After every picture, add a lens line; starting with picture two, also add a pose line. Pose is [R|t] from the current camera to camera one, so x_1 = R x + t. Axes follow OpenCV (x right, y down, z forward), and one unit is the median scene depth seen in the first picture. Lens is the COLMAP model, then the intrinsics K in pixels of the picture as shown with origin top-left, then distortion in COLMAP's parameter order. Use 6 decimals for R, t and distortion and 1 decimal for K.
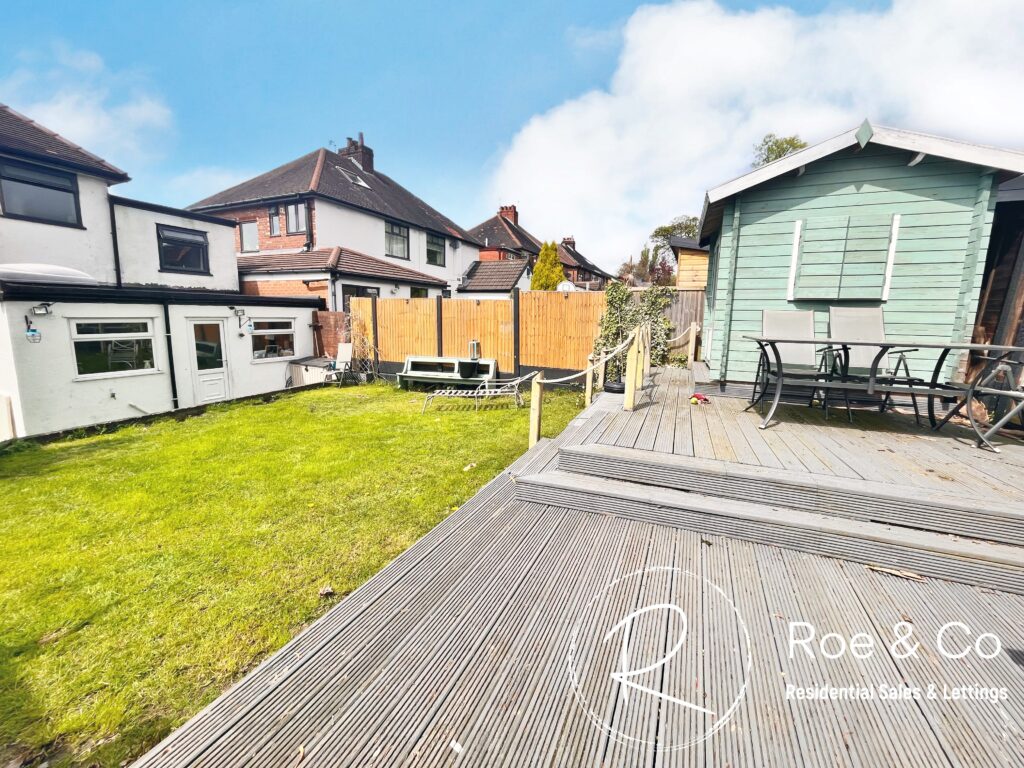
lens RADIAL K [[415.5, 0, 506.8], [0, 415.5, 381.6], [0, 0, 1]] dist [-0.003881, 0.000470]
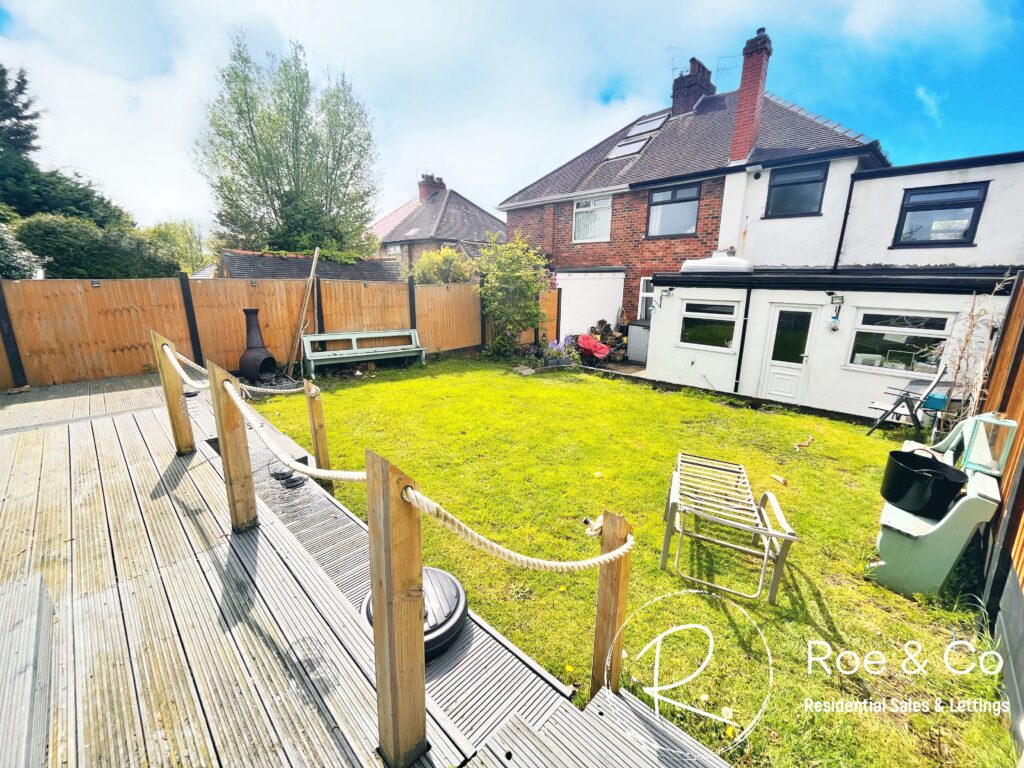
lens RADIAL K [[415.5, 0, 504.6], [0, 415.5, 384.5], [0, 0, 1]] dist [-0.003881, 0.000470]
pose [[-0.348819, 0.212851, -0.912699, 0.336078], [-0.169776, 0.943403, 0.284897, -0.146330], [0.921684, 0.254332, -0.292940, 0.773870]]
